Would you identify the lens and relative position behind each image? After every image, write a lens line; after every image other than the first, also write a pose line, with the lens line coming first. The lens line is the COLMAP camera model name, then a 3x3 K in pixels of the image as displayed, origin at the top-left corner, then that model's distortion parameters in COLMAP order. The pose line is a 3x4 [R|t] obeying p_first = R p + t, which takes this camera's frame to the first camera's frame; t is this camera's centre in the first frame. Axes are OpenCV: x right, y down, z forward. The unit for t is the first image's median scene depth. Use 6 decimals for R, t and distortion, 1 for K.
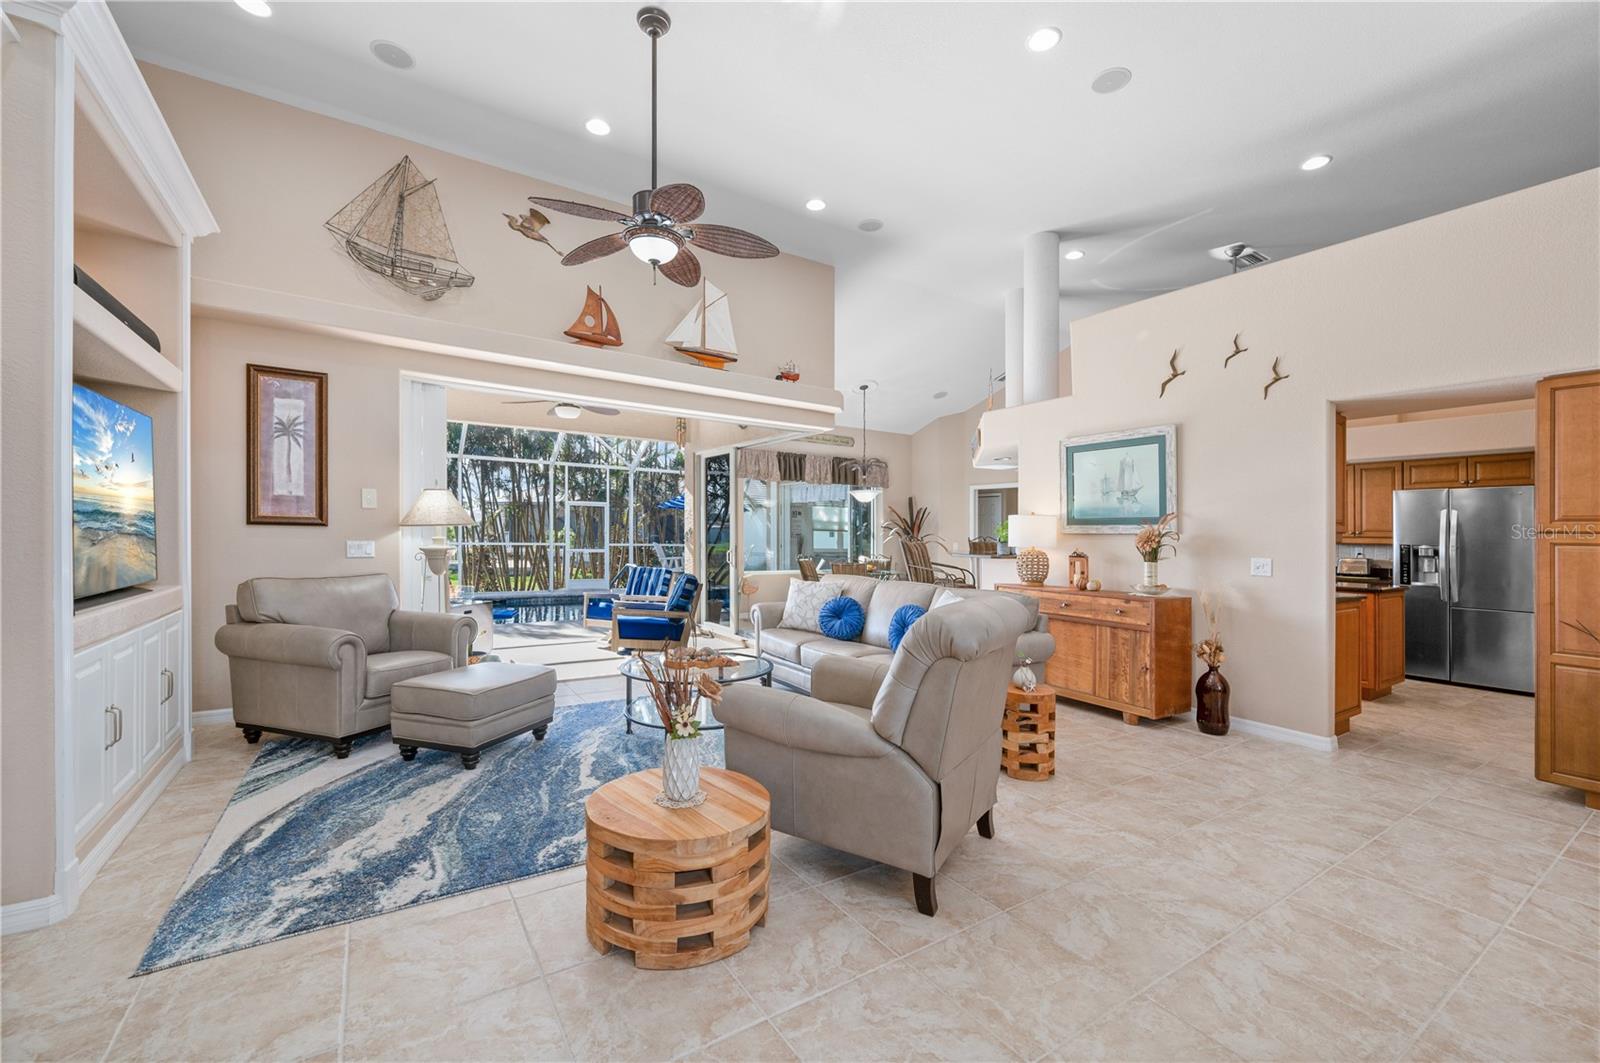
lens RADIAL K [[647.1, 0, 791.6], [0, 647.1, 539.3], [0, 0, 1]] dist [0.003107, 0.000123]
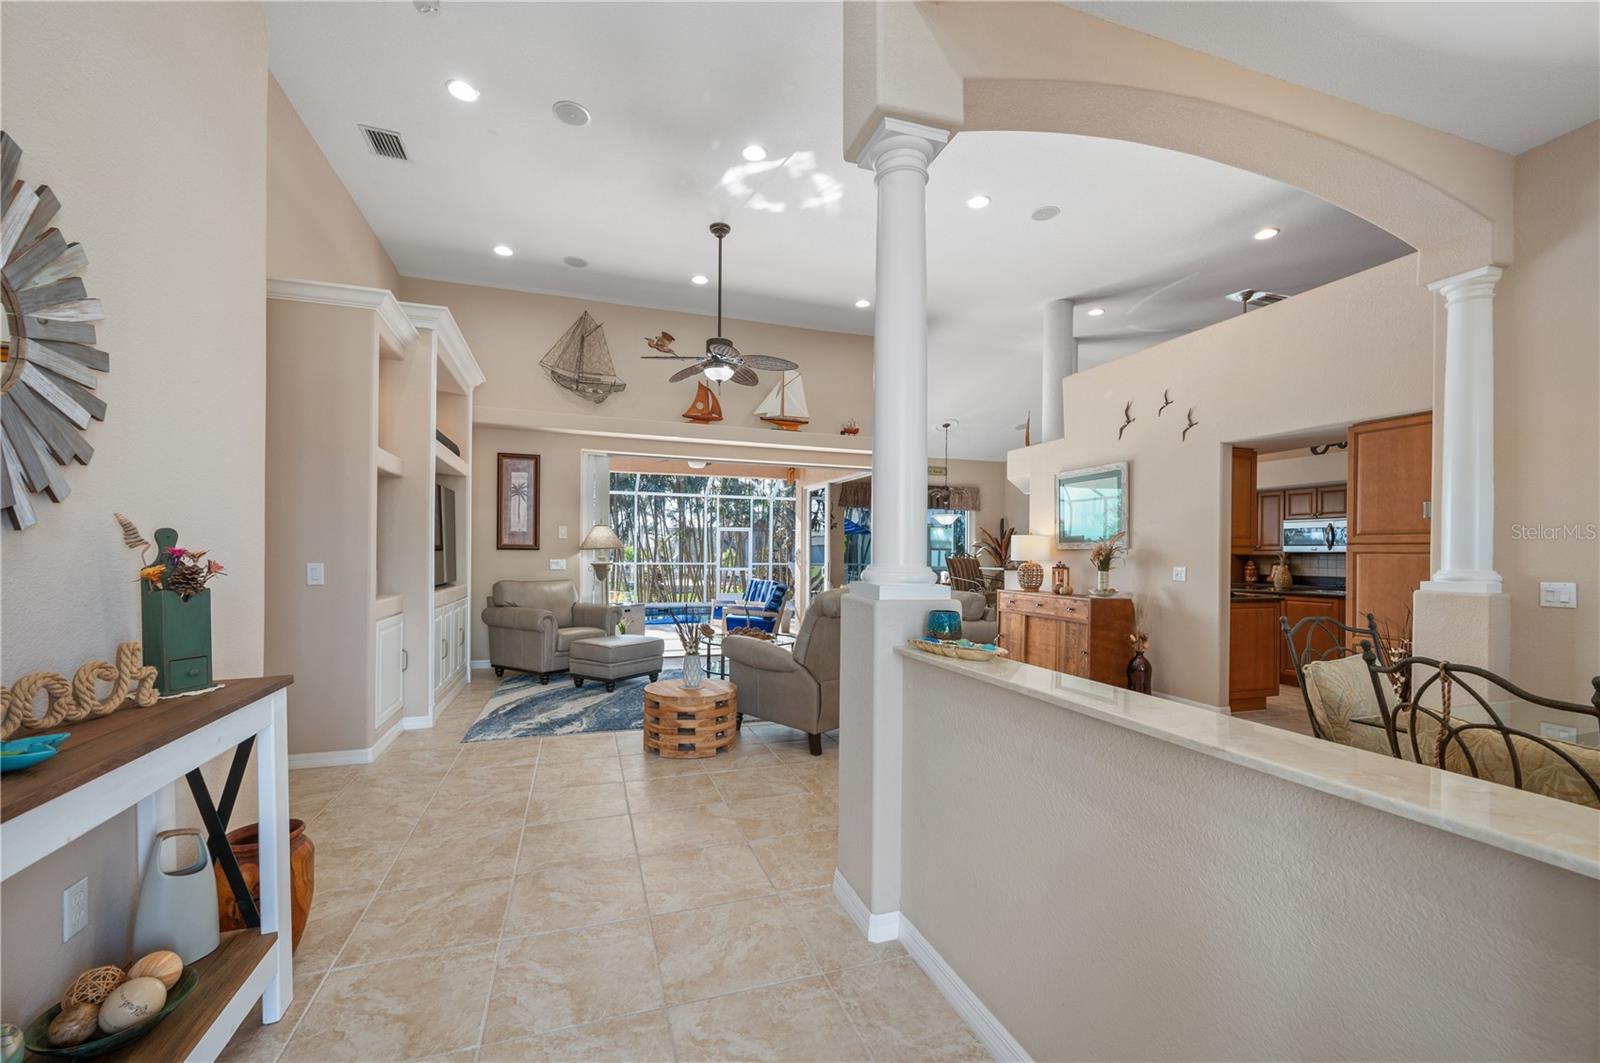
lens RADIAL K [[660.6, 0, 801.3], [0, 660.6, 536.0], [0, 0, 1]] dist [0.018689, -0.000030]
pose [[0.967826, -0.016834, -0.251057, 0.323522], [0.007632, 0.999264, -0.037583, 0.011095], [0.251505, 0.034458, 0.967242, -0.424247]]
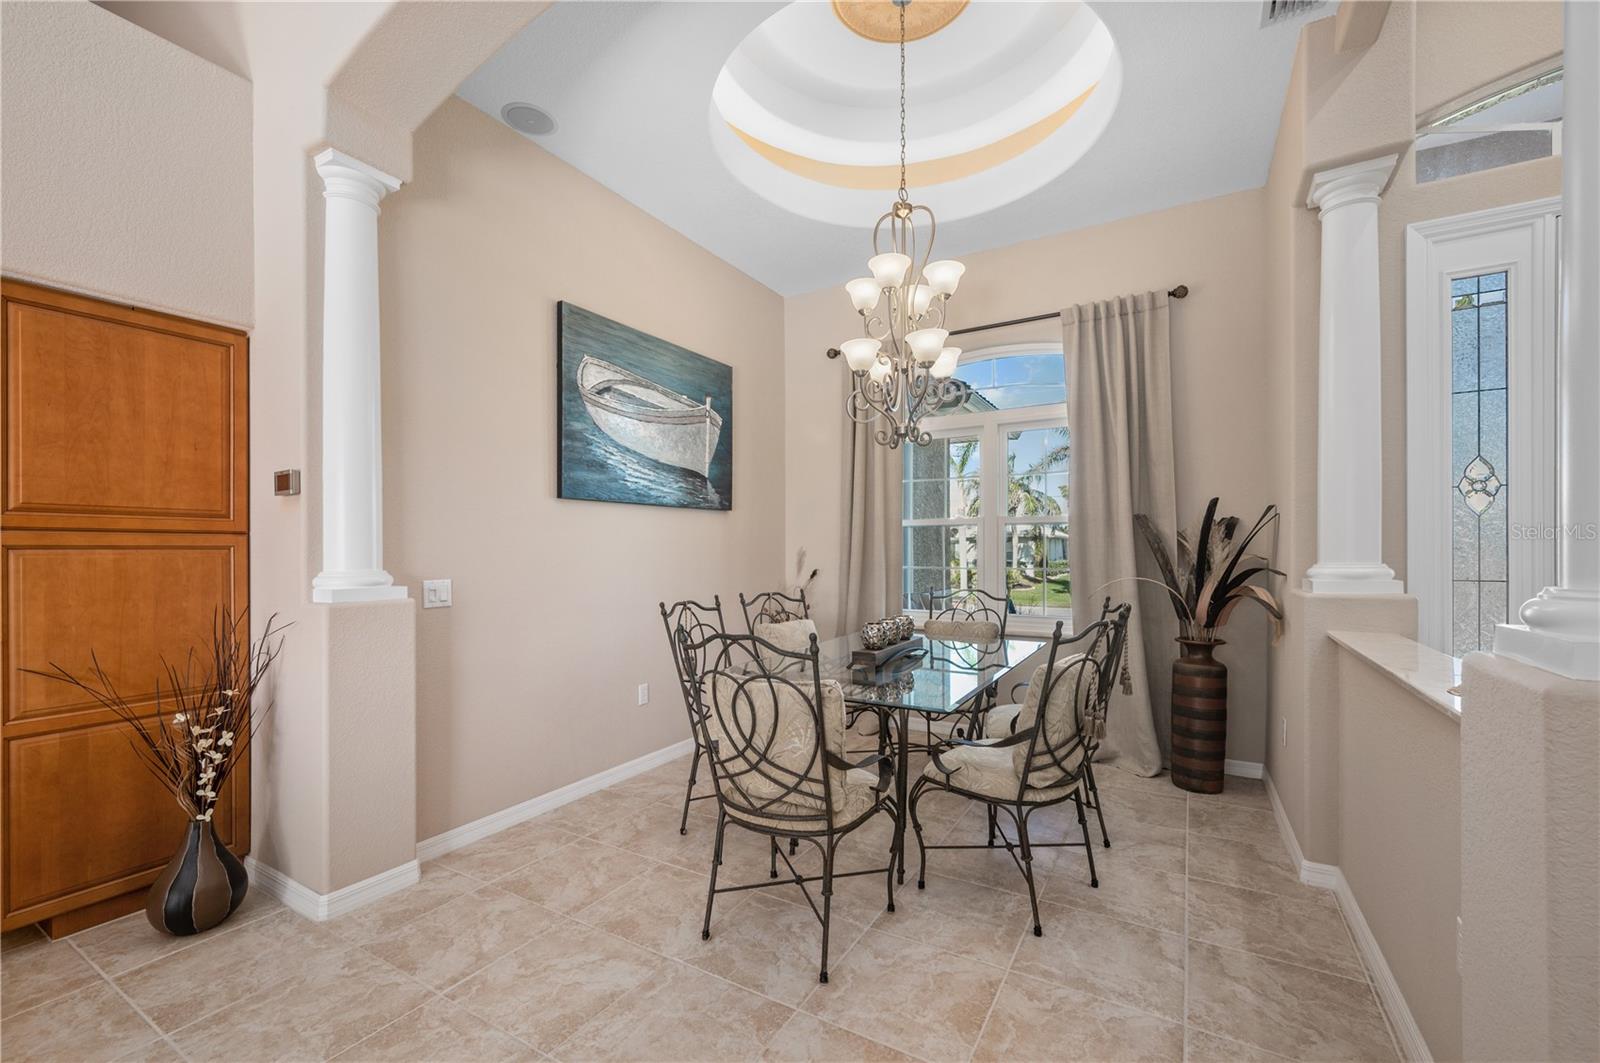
lens RADIAL K [[659.9, 0, 804.6], [0, 659.9, 543.2], [0, 0, 1]] dist [-0.002241, -0.000023]
pose [[-0.446347, -0.008787, 0.894817, 0.198918], [0.003001, 0.999931, 0.011316, -0.001465], [-0.894855, 0.007737, -0.446290, 0.443861]]
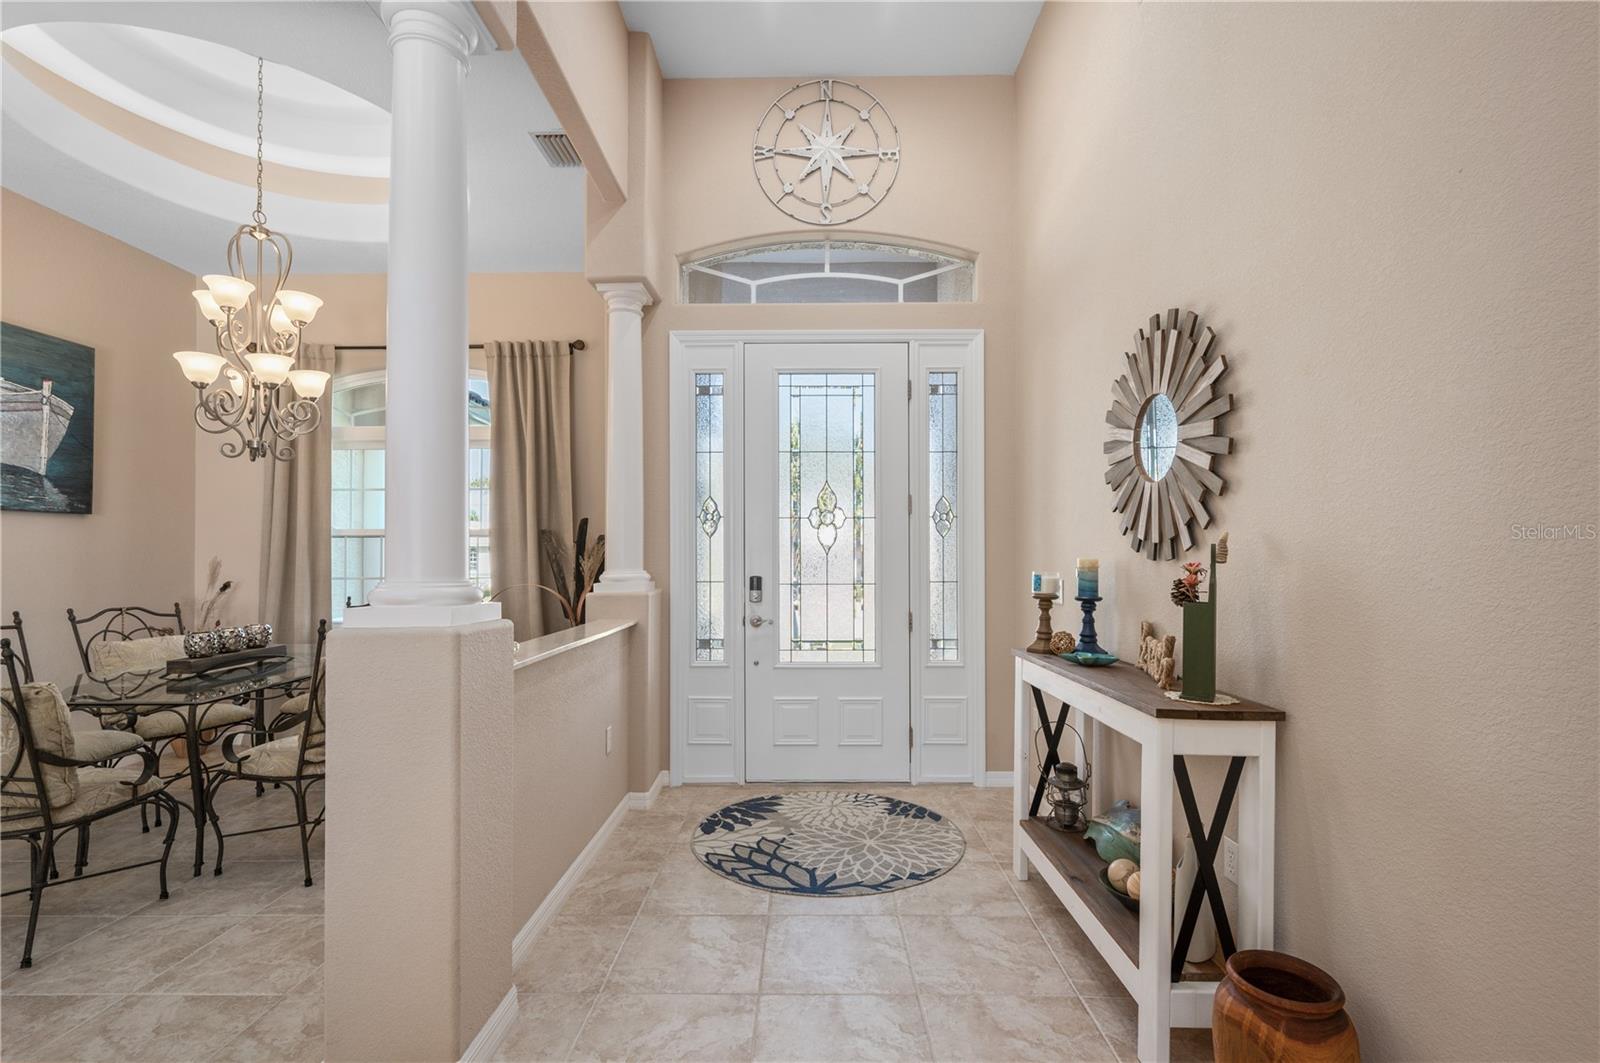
lens RADIAL K [[716.2, 0, 801.7], [0, 716.2, 549.4], [0, 0, 1]] dist [-0.000254, 0.000304]
pose [[-0.831285, -0.010276, 0.555751, -0.156277], [-0.008946, 0.999947, 0.005108, -0.007904], [-0.555774, -0.000725, -0.831333, 0.354735]]
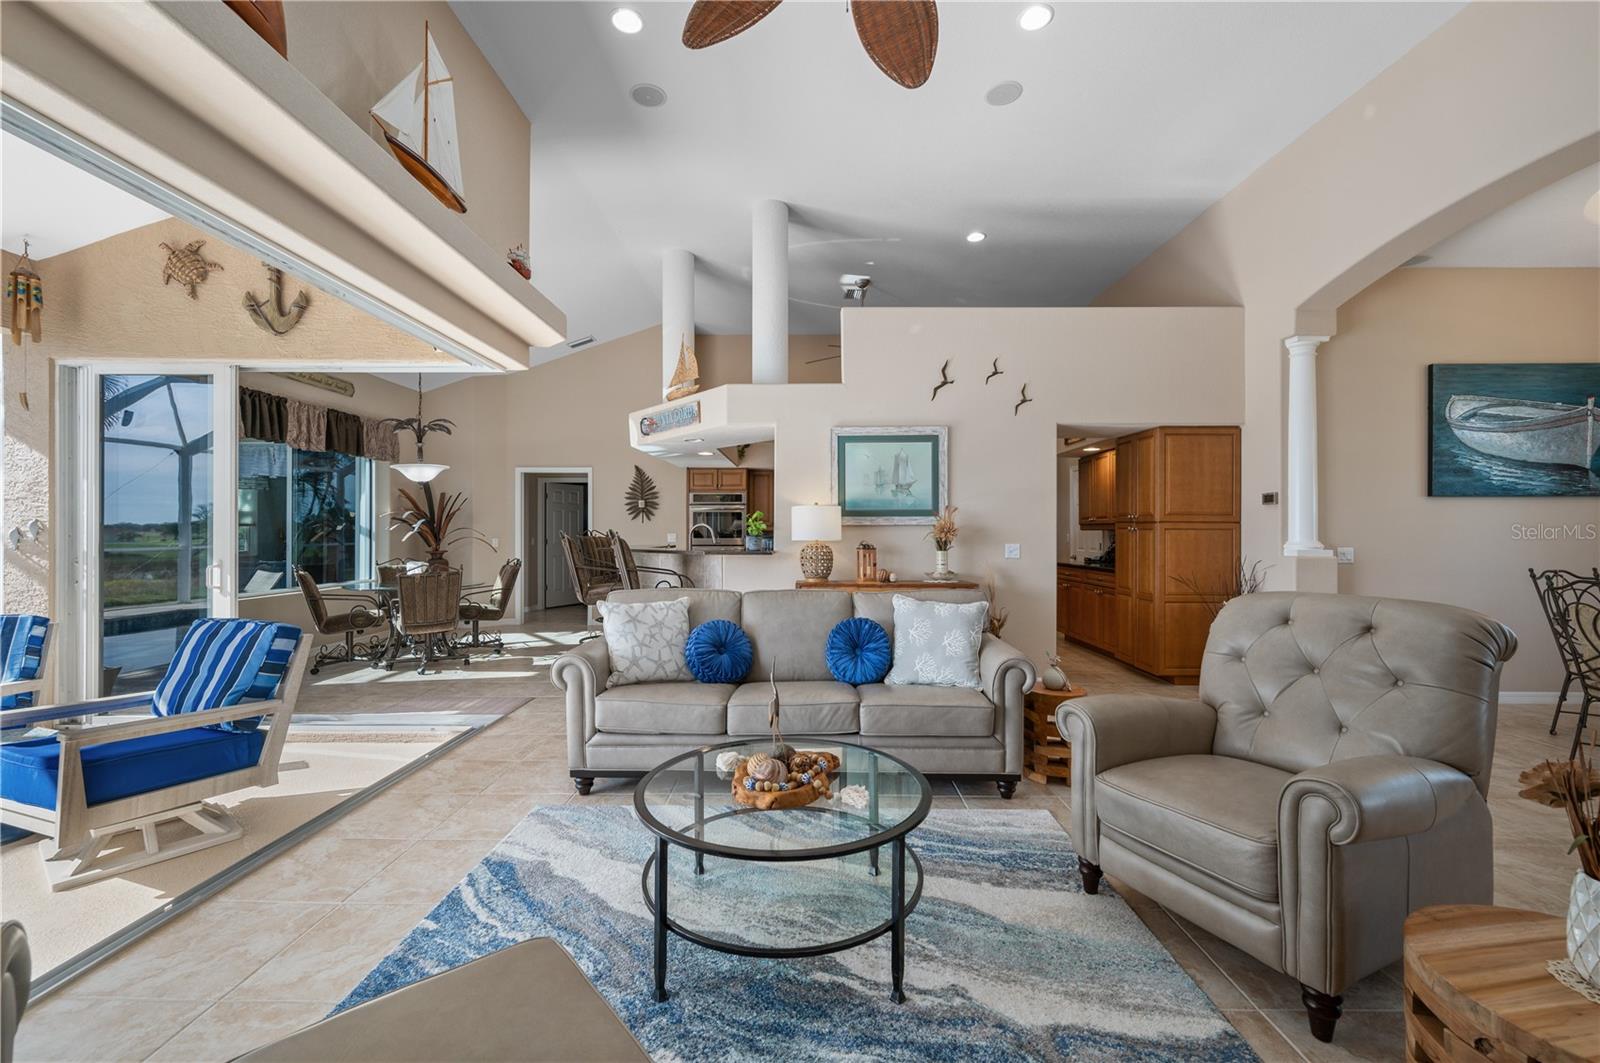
lens RADIAL K [[649.0, 0, 802.7], [0, 649.0, 530.7], [0, 0, 1]] dist [-0.000475, 0.000623]
pose [[0.555755, -0.015926, 0.831193, -0.515560], [0.014992, 0.999846, 0.009133, -0.013054], [-0.831211, 0.007386, 0.555908, 0.631457]]
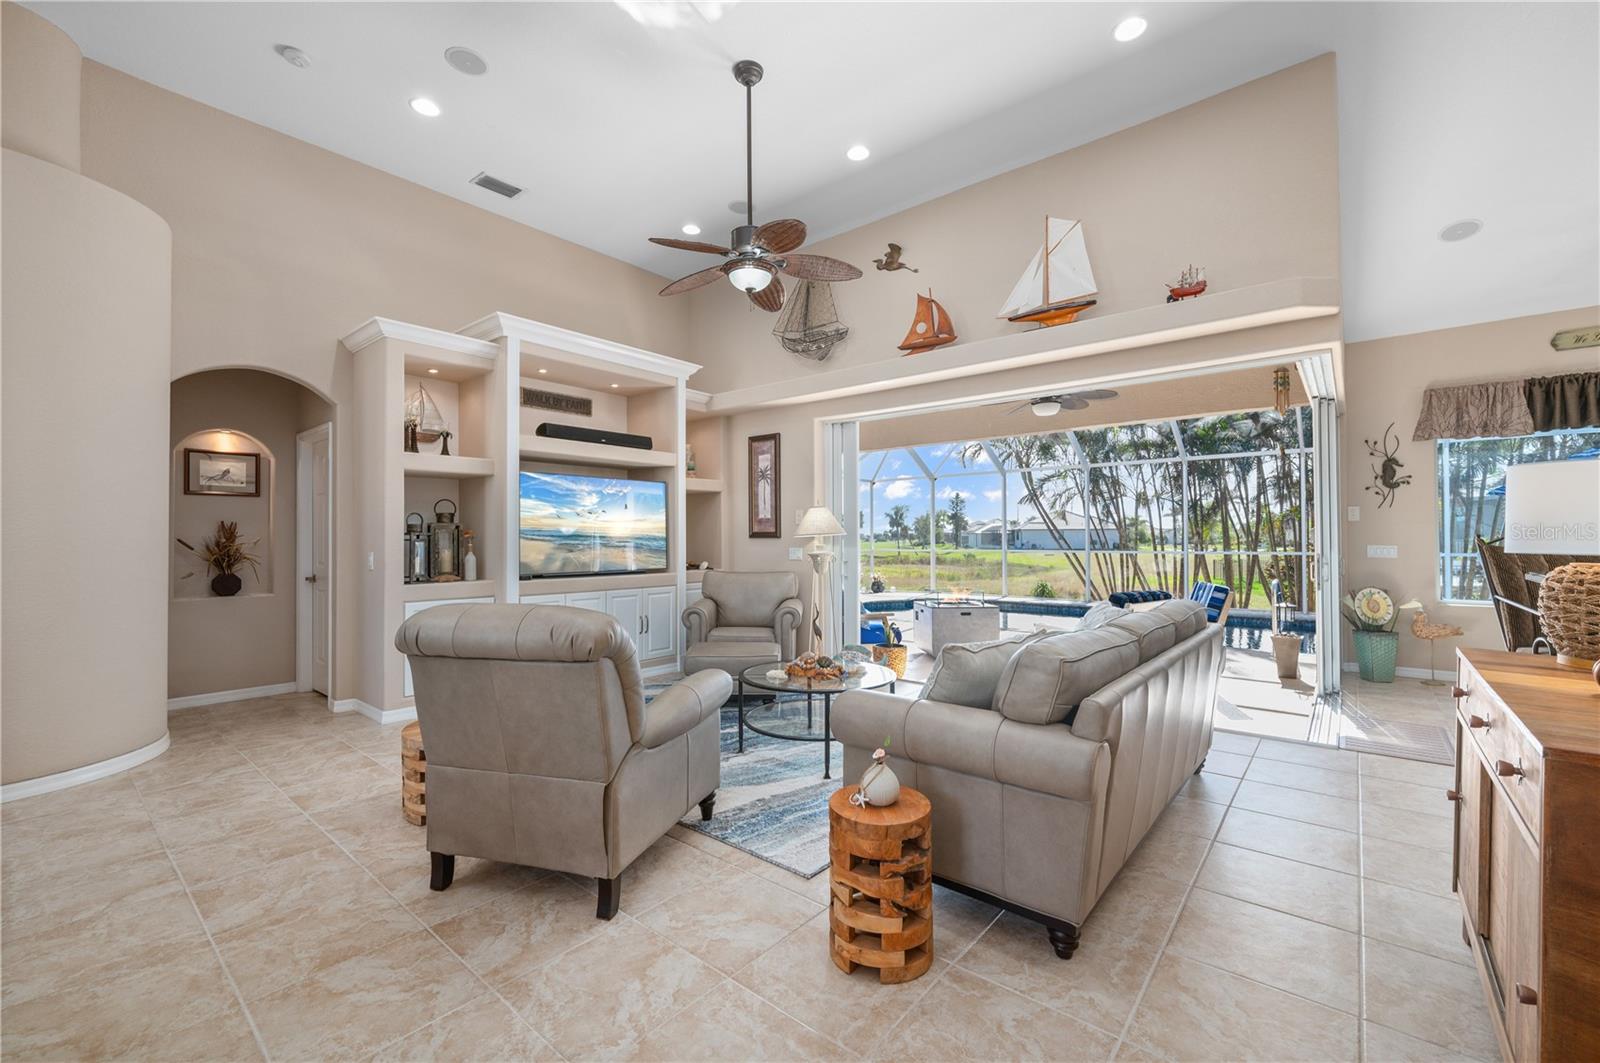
lens RADIAL K [[659.9, 0, 804.6], [0, 659.9, 543.2], [0, 0, 1]] dist [-0.002241, -0.000023]
pose [[0.300107, -0.012171, -0.953828, 0.721377], [0.003707, 0.999926, -0.011593, 0.008768], [0.953898, -0.000057, 0.300130, 0.623706]]
